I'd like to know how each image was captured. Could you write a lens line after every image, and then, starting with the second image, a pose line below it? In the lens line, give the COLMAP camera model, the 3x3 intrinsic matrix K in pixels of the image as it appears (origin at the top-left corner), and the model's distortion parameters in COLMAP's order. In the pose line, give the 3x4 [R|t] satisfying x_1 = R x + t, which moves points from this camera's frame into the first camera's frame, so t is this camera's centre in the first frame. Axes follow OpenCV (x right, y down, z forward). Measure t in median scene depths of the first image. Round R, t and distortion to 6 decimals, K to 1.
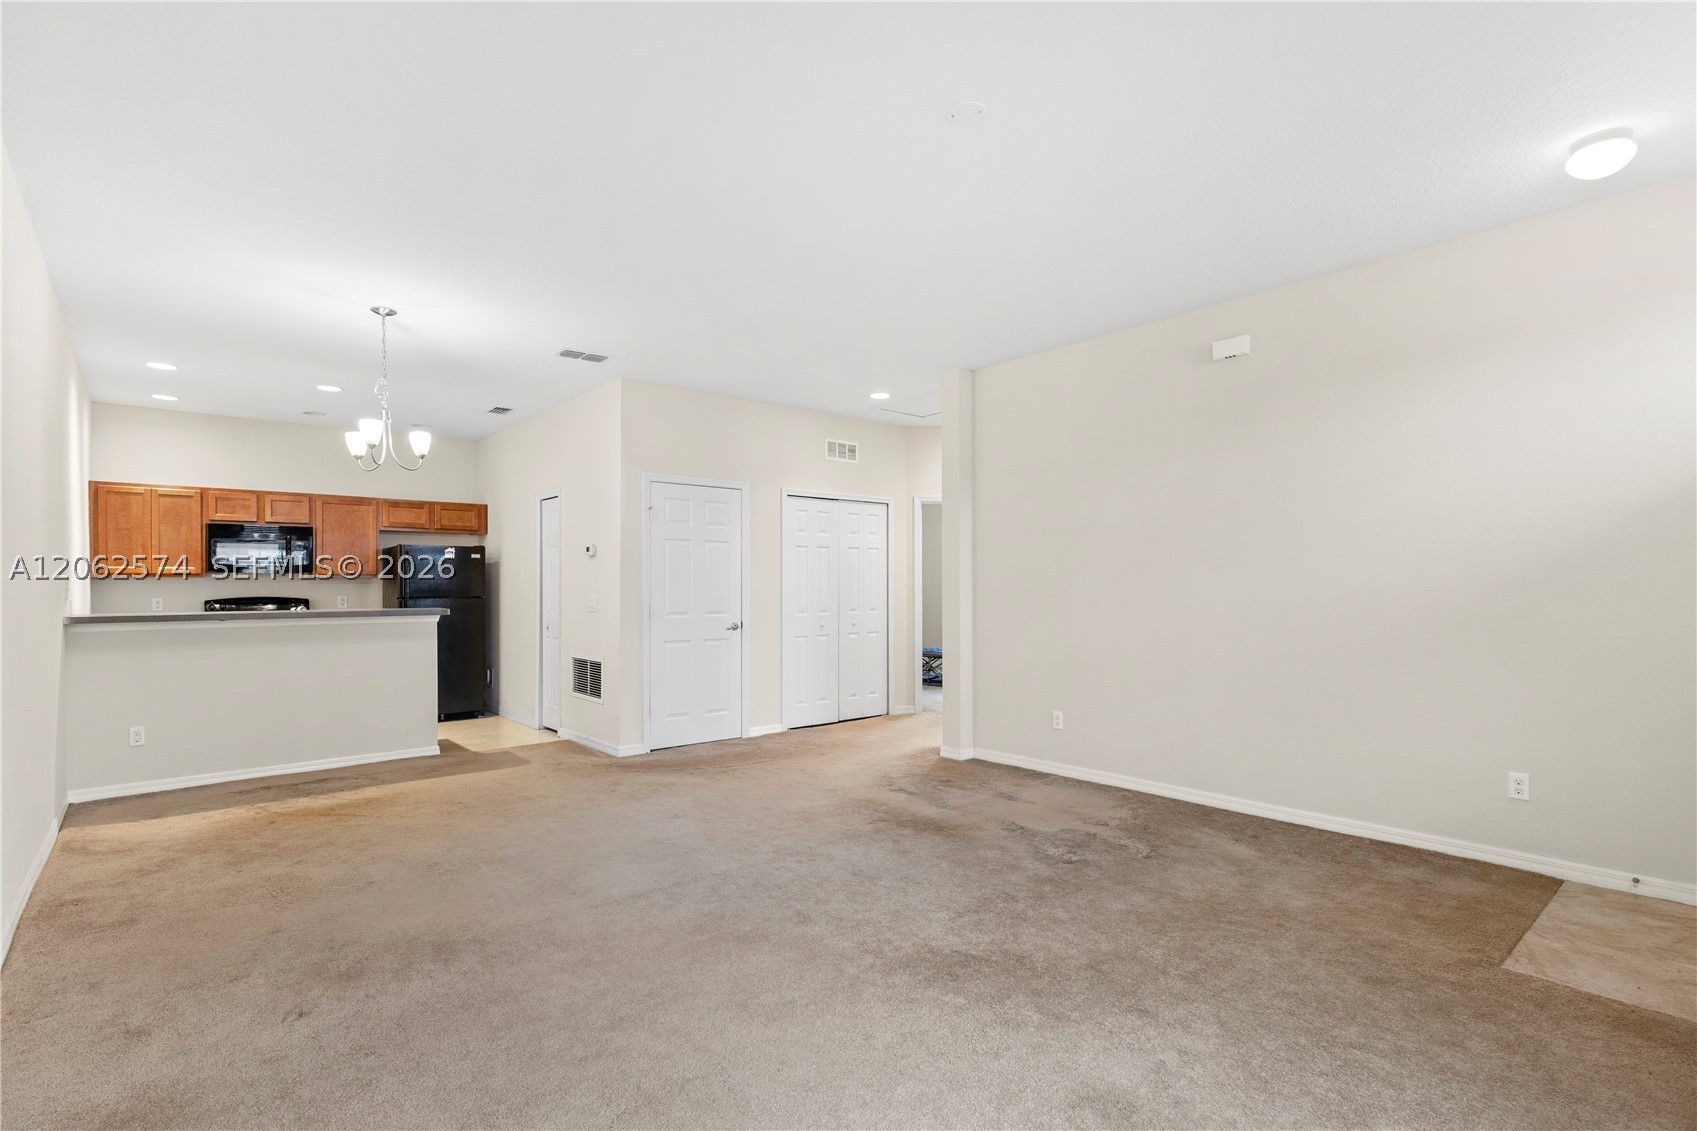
lens RADIAL K [[810.7, 0, 848.1], [0, 810.7, 584.4], [0, 0, 1]] dist [0.004732, 0.000974]
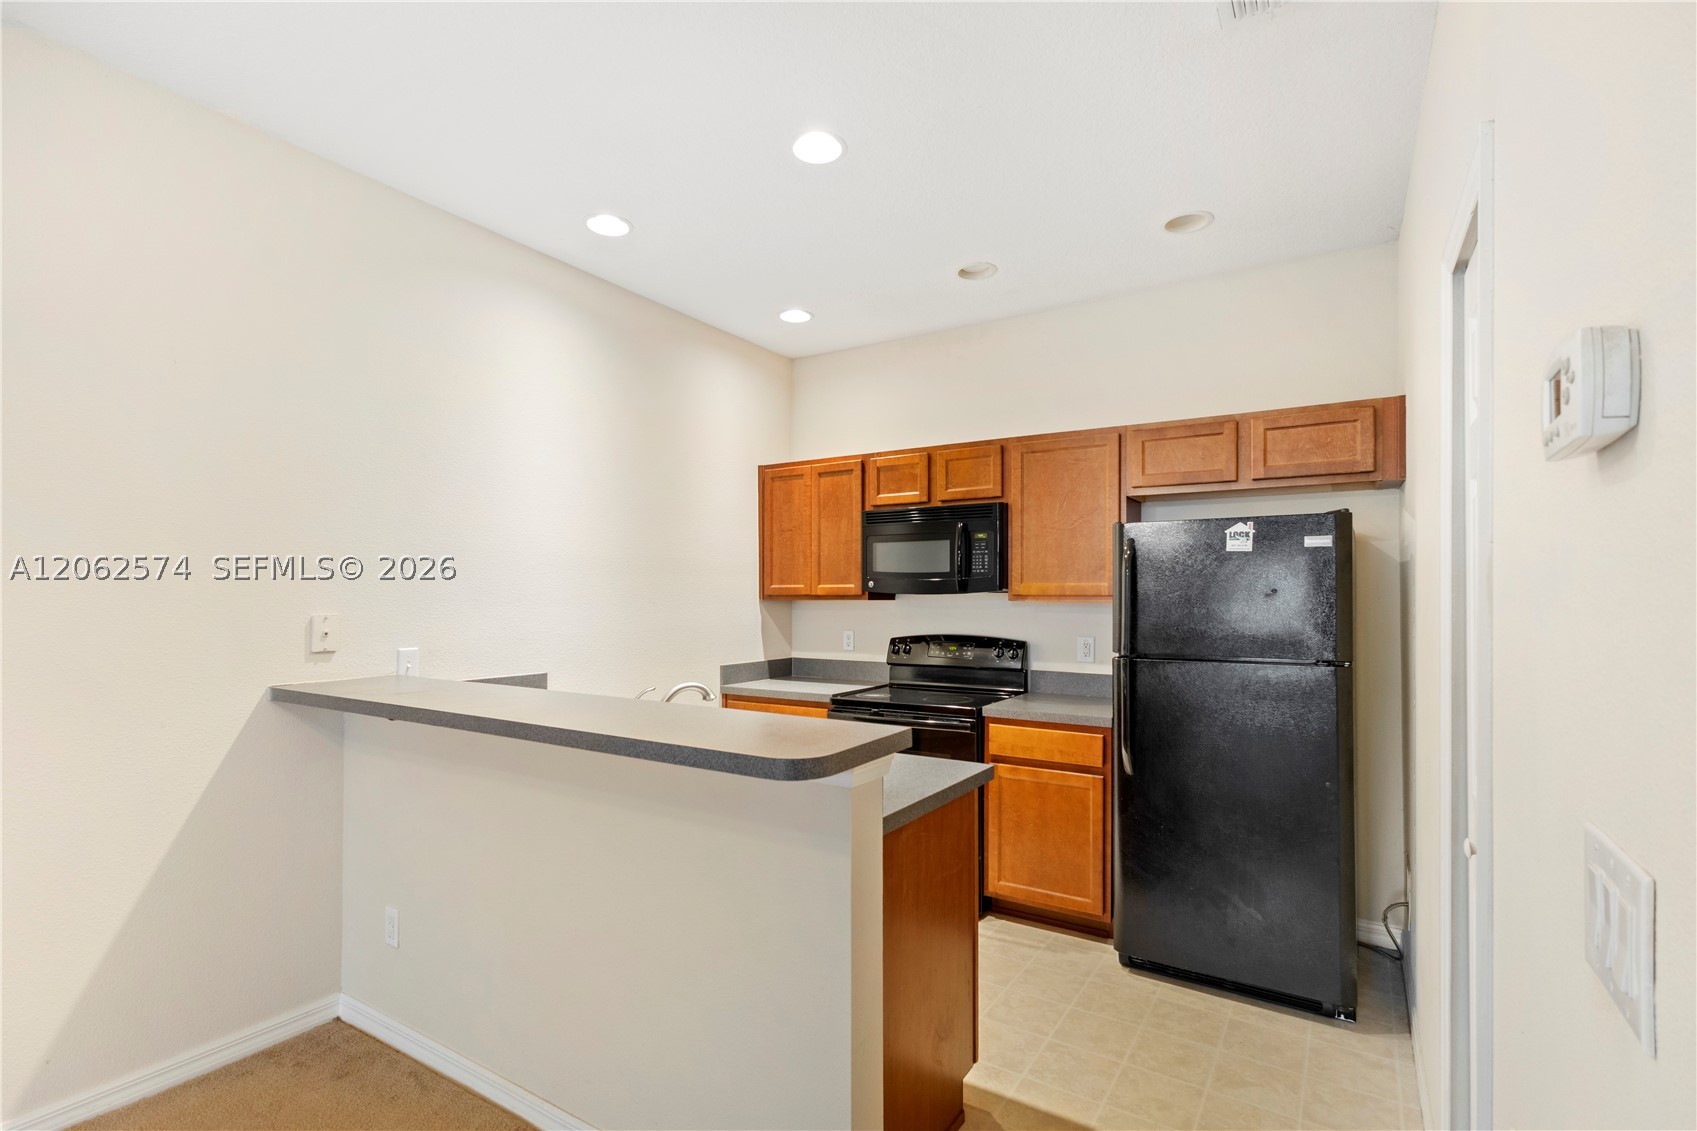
lens RADIAL K [[789.5, 0, 850.6], [0, 789.5, 583.4], [0, 0, 1]] dist [0.001478, 0.000456]
pose [[0.295535, -0.007998, -0.955298, -0.244308], [0.000335, 0.999966, -0.008268, -0.018089], [0.955332, 0.002124, 0.295527, 0.865836]]
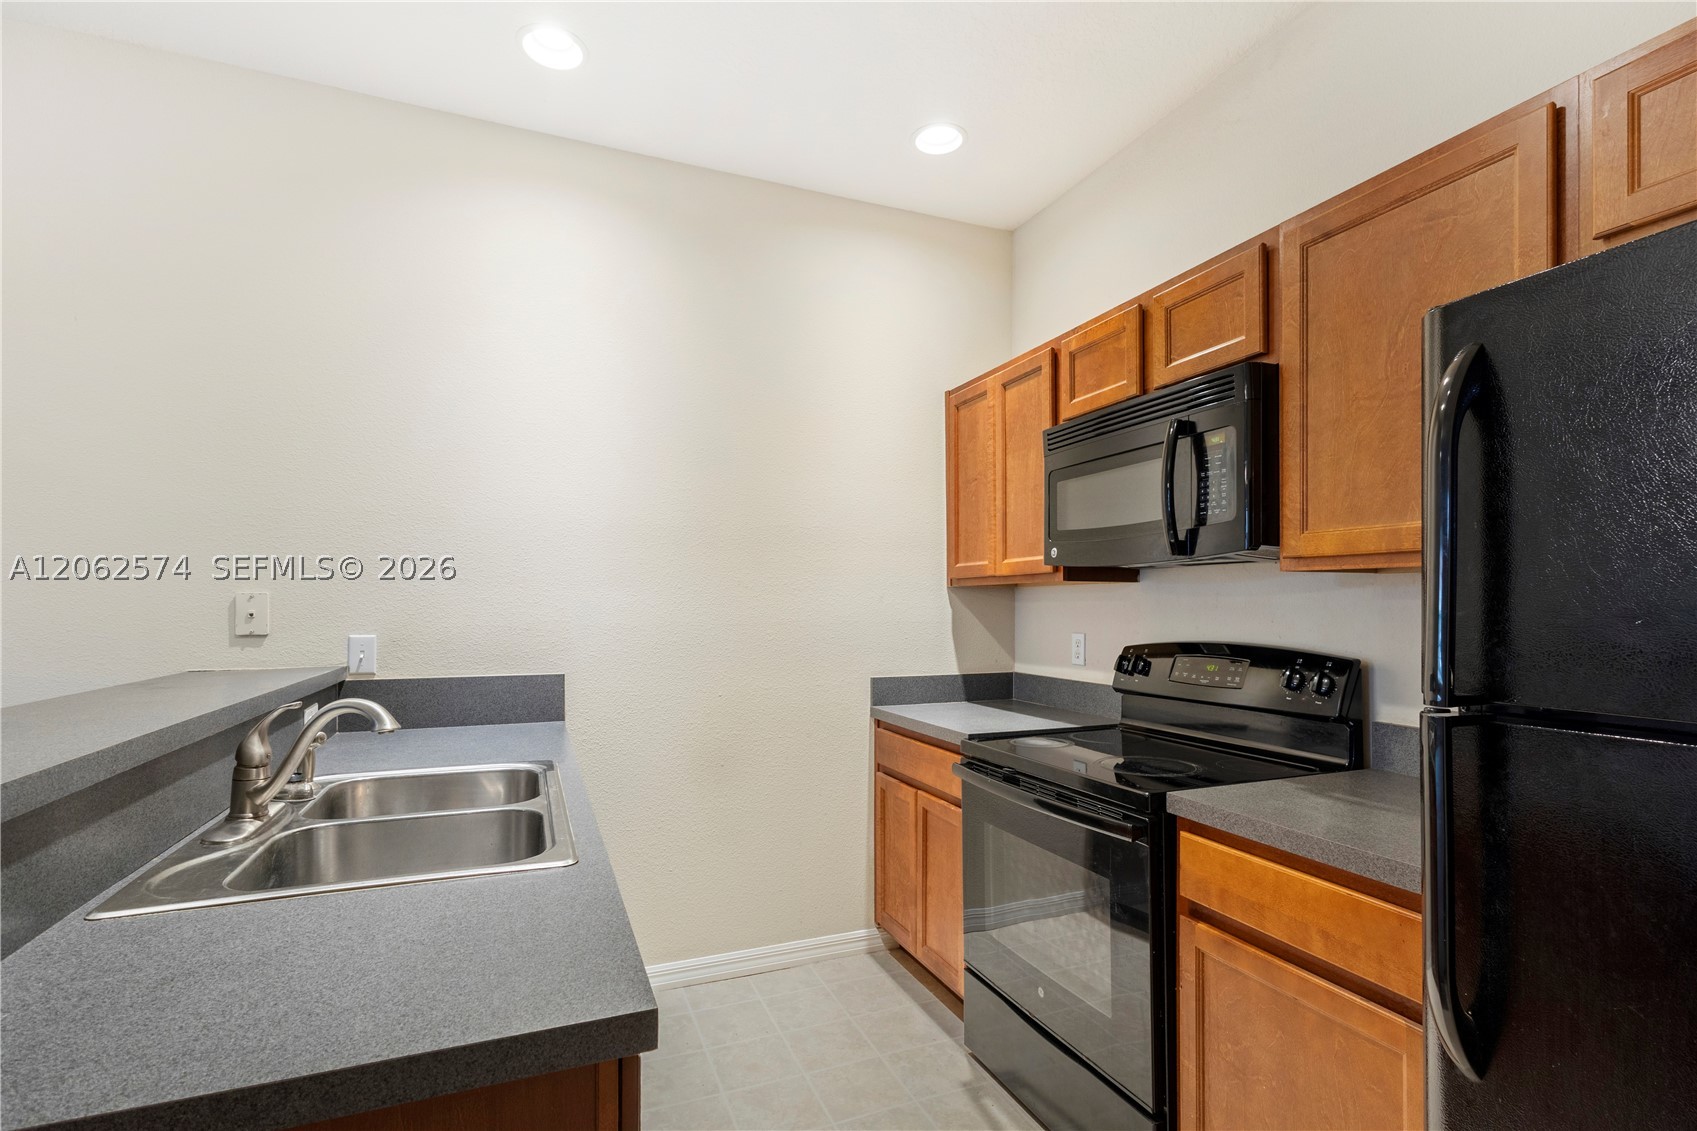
lens RADIAL K [[797.7, 0, 851.1], [0, 797.7, 596.5], [0, 0, 1]] dist [0.003309, 0.000925]
pose [[-0.313317, -0.003179, -0.949643, -0.450322], [0.005317, 0.999973, -0.005102, -0.001079], [0.949634, -0.006648, -0.313292, 1.088069]]
